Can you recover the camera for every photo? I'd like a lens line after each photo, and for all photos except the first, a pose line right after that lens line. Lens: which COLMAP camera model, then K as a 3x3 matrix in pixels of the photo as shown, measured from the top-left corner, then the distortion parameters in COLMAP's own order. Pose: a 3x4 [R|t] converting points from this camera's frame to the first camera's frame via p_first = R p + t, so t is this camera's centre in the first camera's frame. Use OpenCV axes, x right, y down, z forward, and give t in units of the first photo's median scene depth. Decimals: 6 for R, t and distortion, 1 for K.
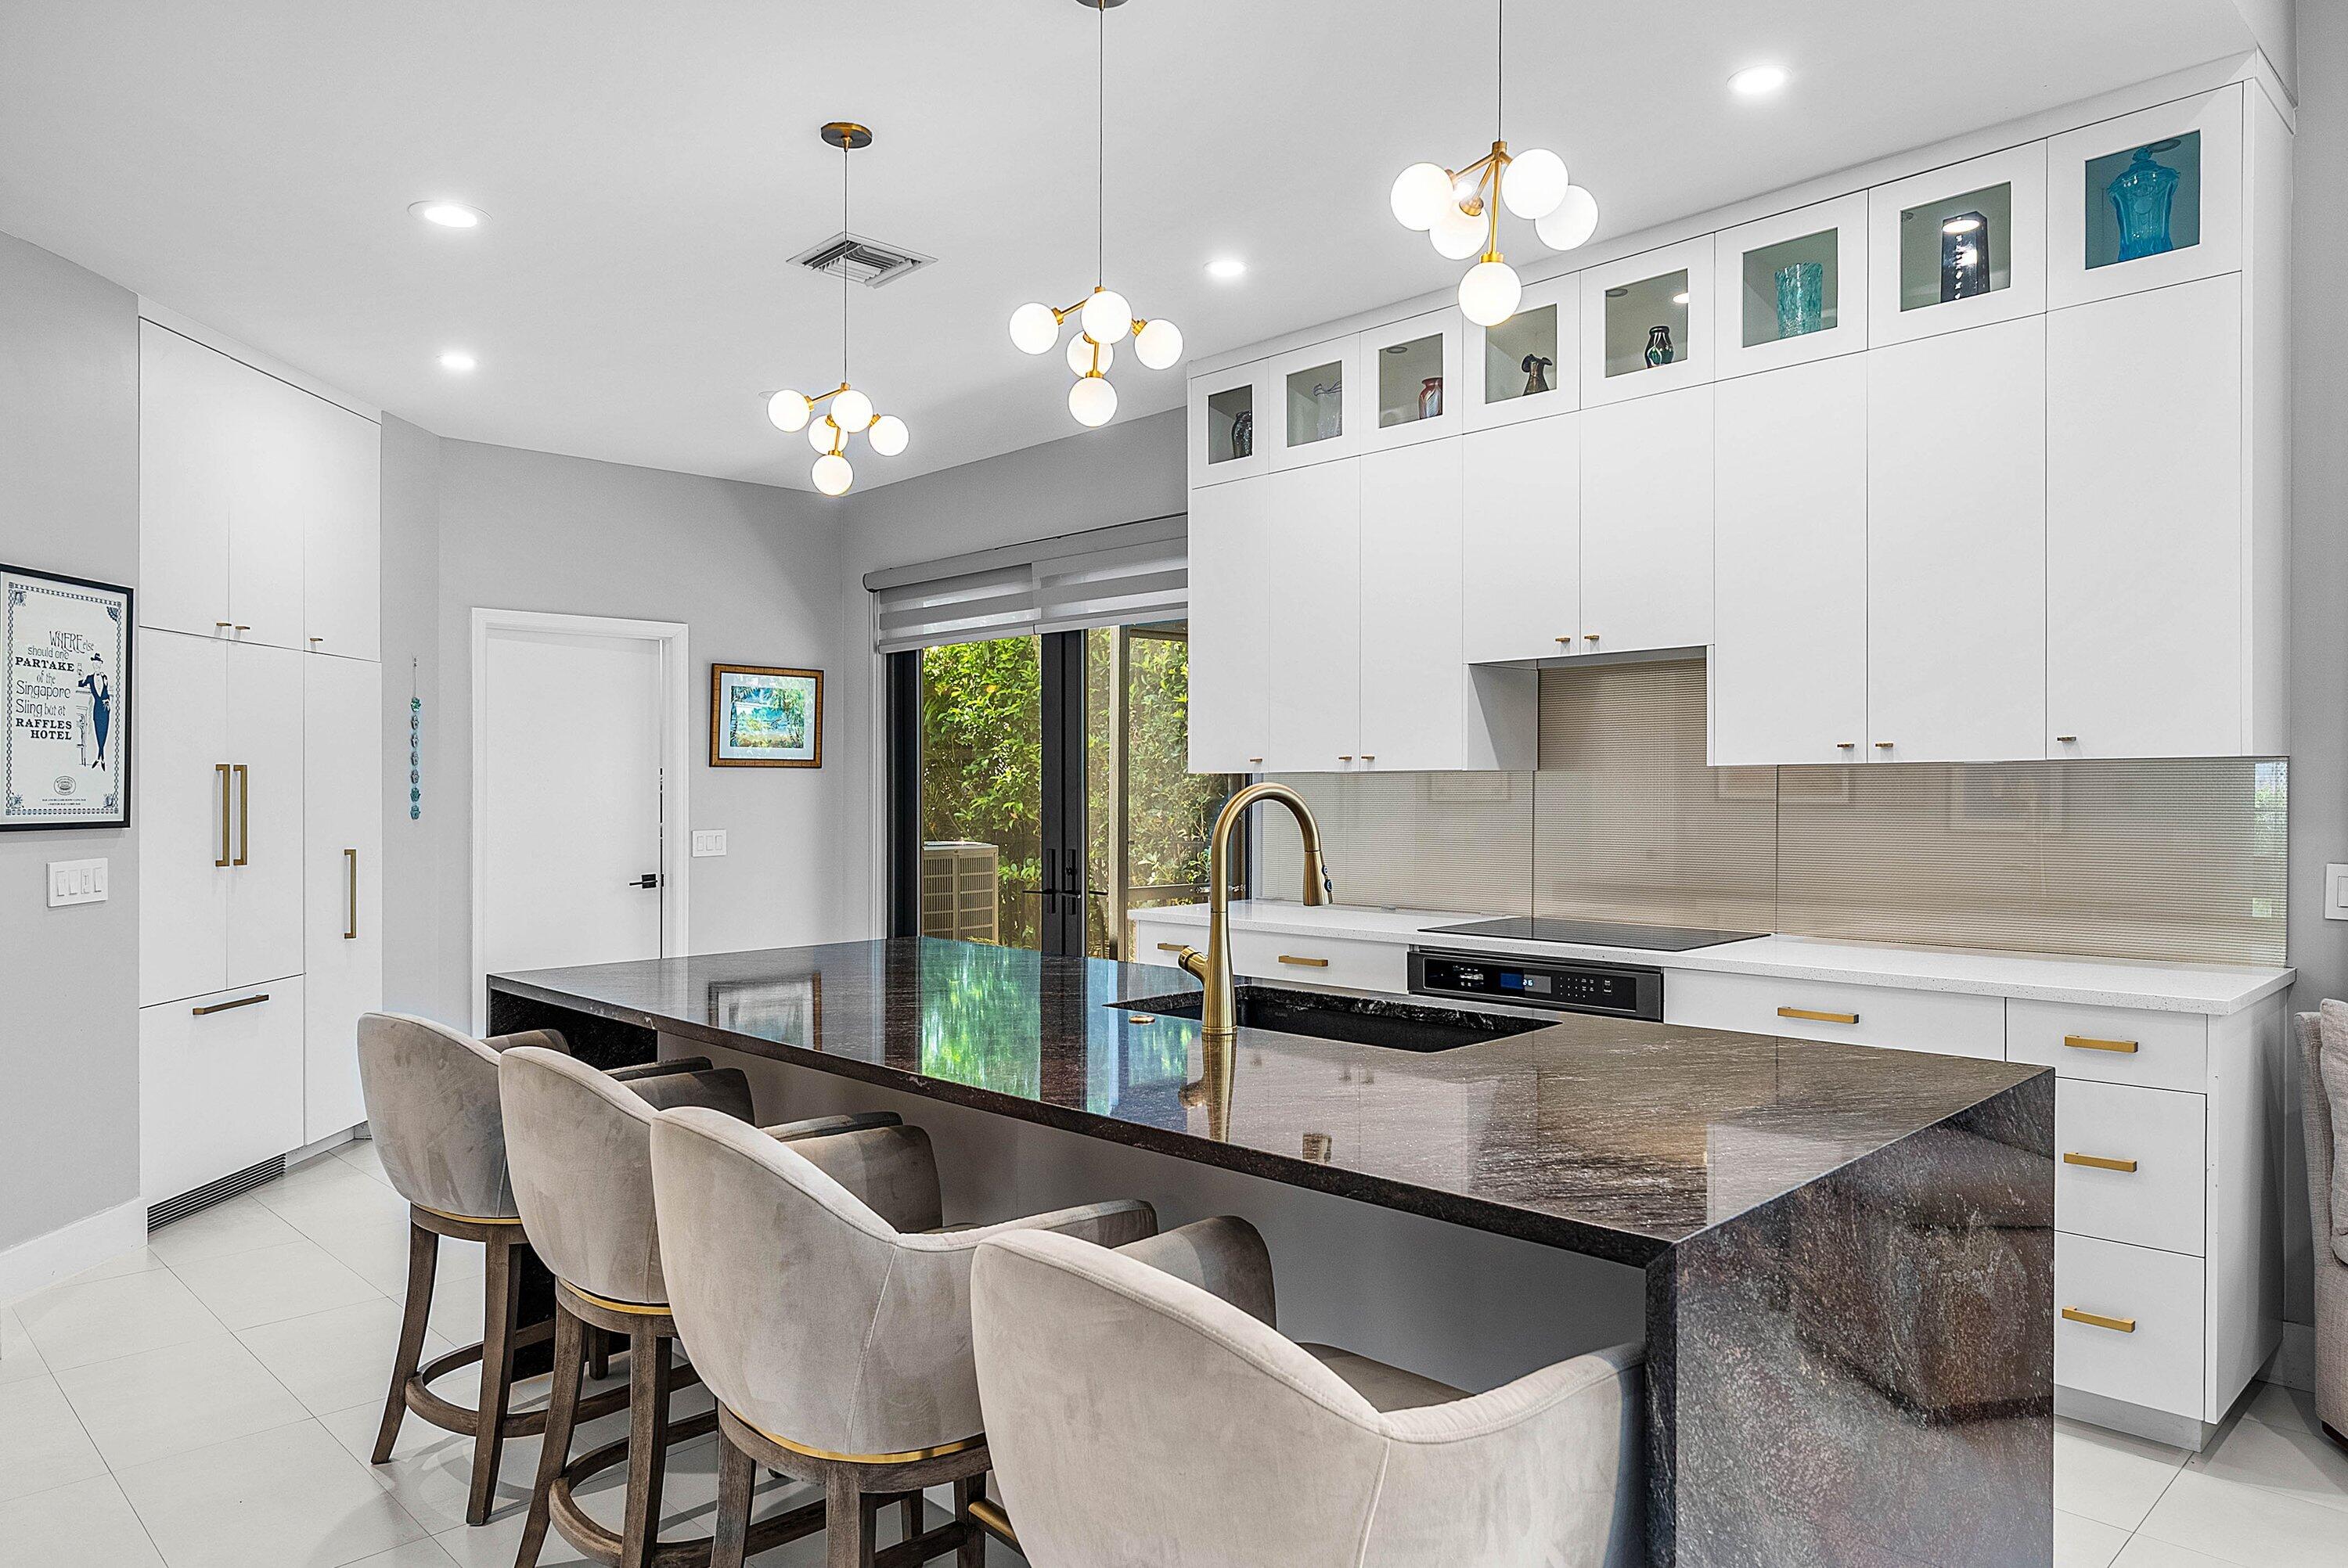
lens RADIAL K [[1484.7, 0, 1195.4], [0, 1484.7, 782.4], [0, 0, 1]] dist [0.003850, 0.001460]
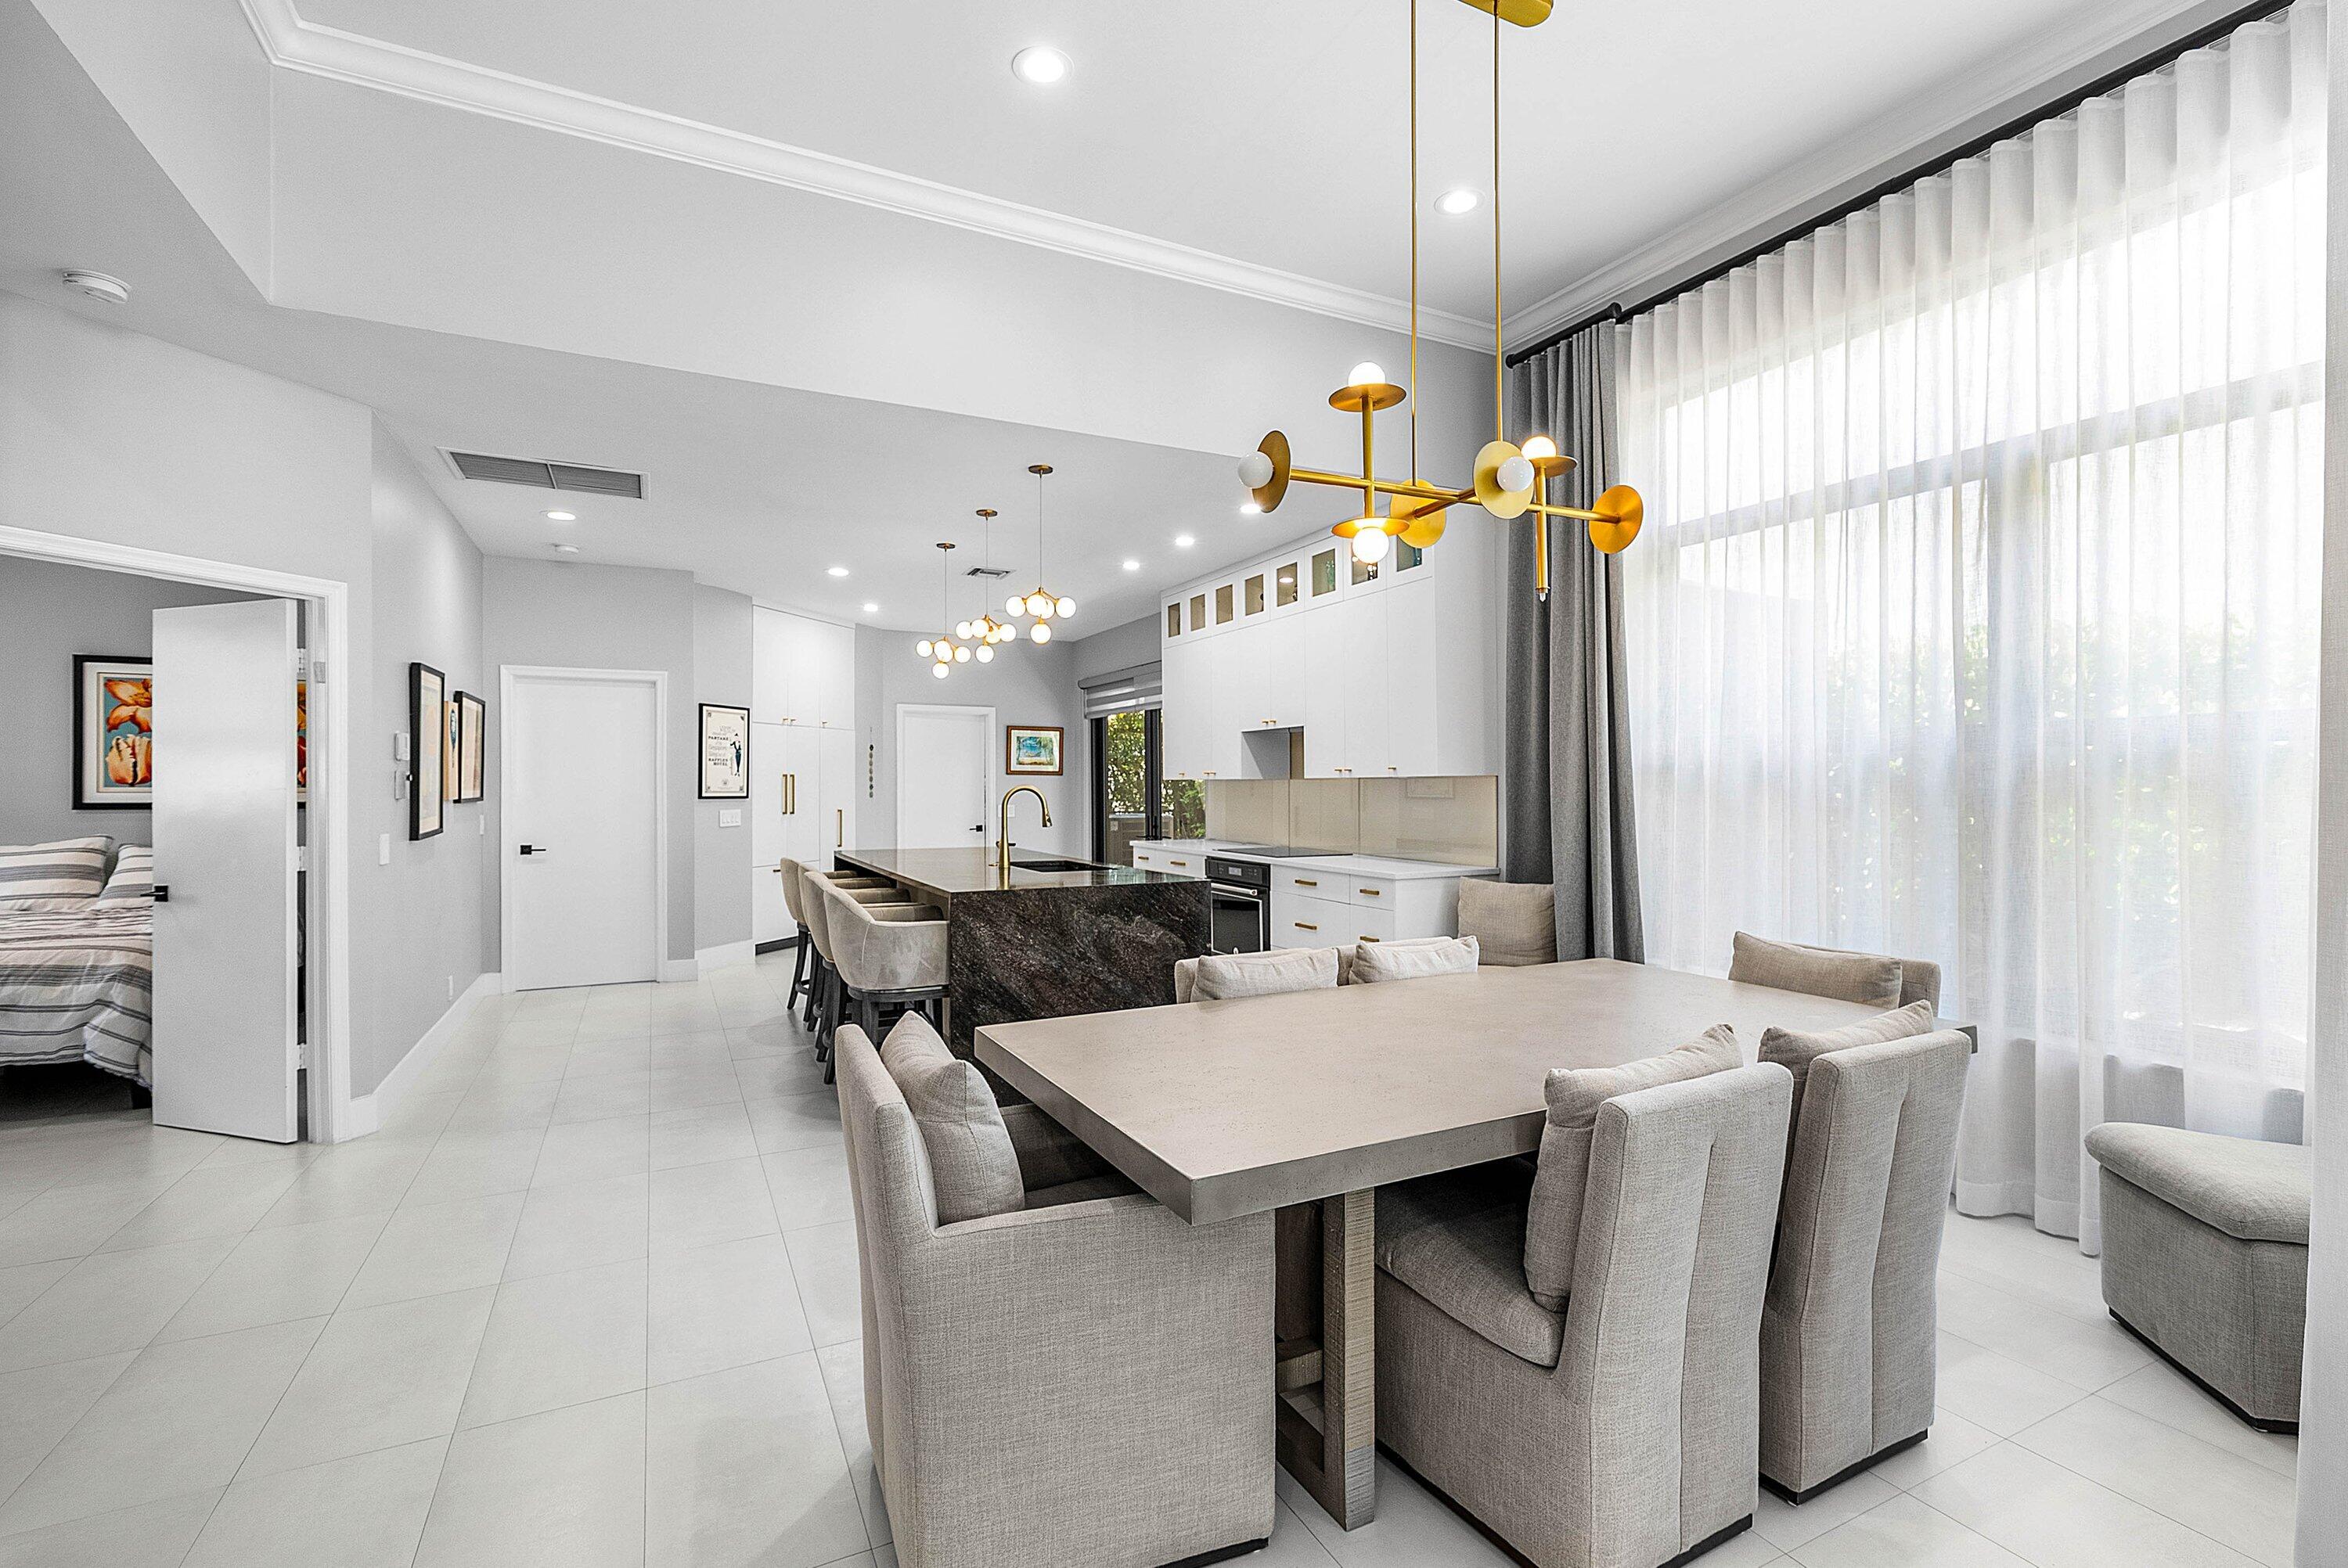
lens RADIAL K [[1014.2, 0, 1174.0], [0, 1014.2, 784.0], [0, 0, 1]] dist [-0.001457, -0.000291]
pose [[0.952773, 0.006190, -0.303620, 0.395739], [-0.005432, 0.999980, 0.003343, -0.003991], [0.303635, -0.001536, 0.952787, -0.348966]]
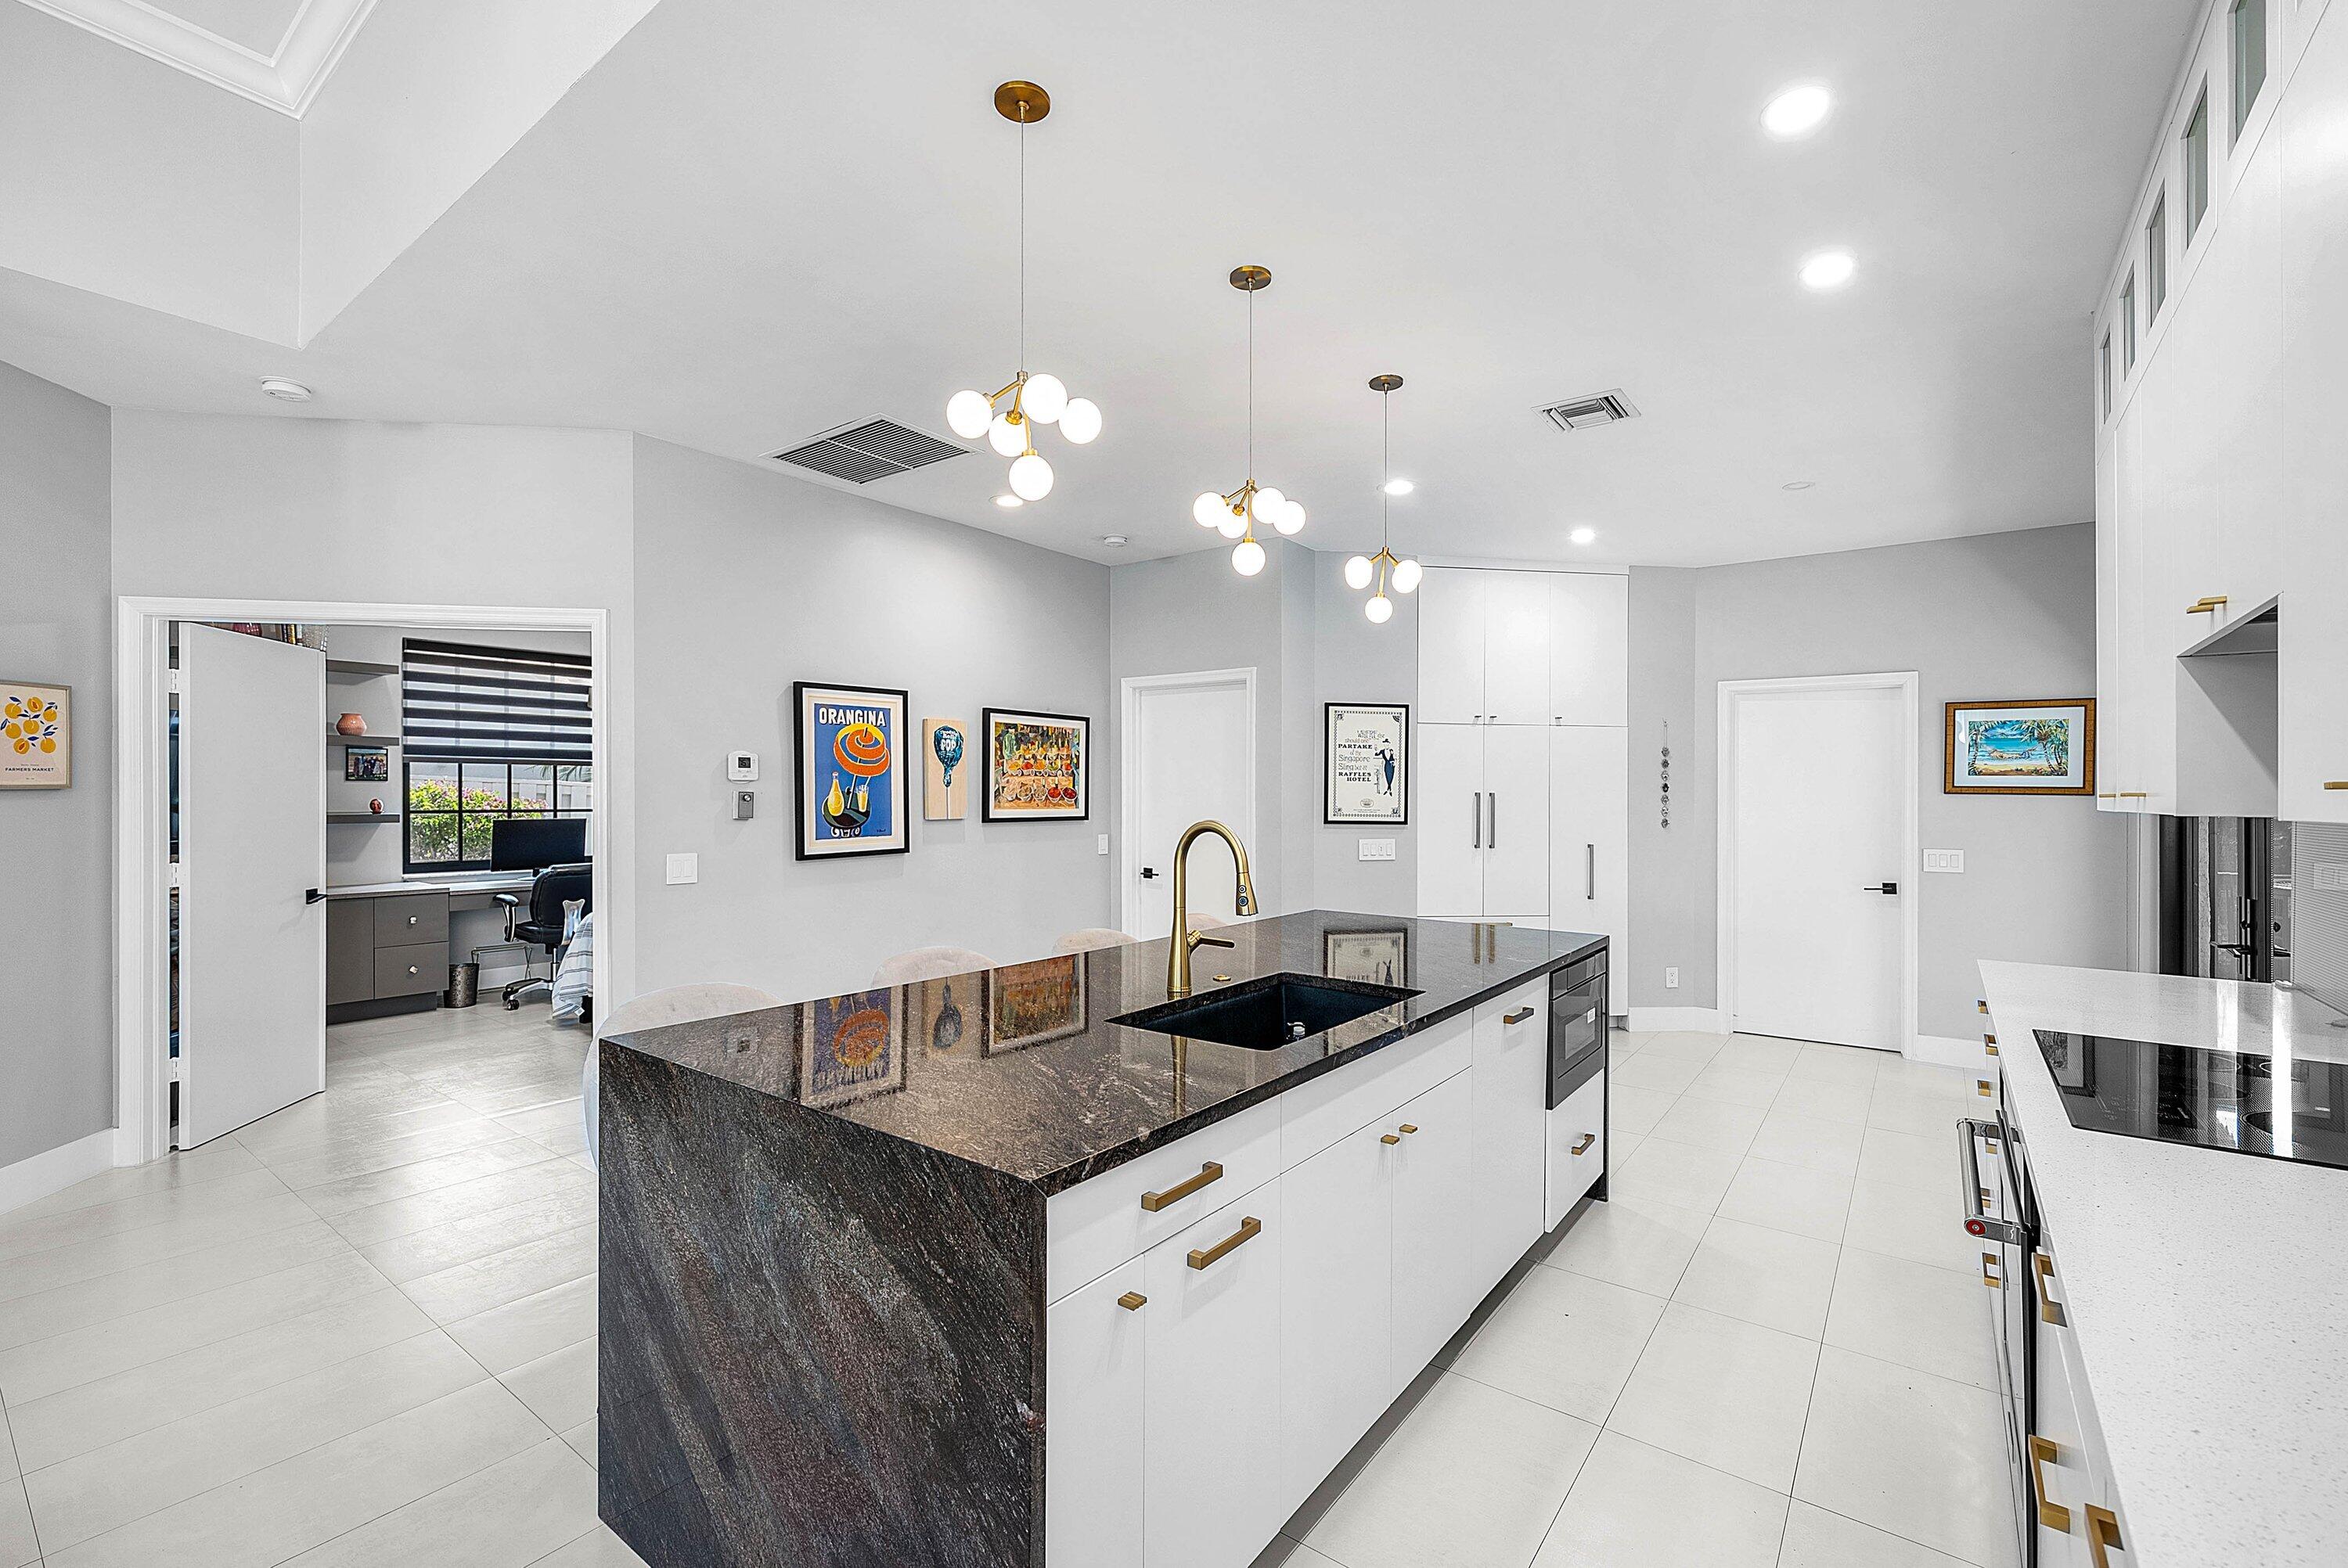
lens RADIAL K [[995.6, 0, 1174.0], [0, 995.6, 784.0], [0, 0, 1]] dist [0.000906, 0.000056]
pose [[0.149886, -0.002844, -0.988699, 0.402048], [-0.008419, 0.999956, -0.004153, -0.011541], [0.988667, 0.008947, 0.149855, 0.354441]]
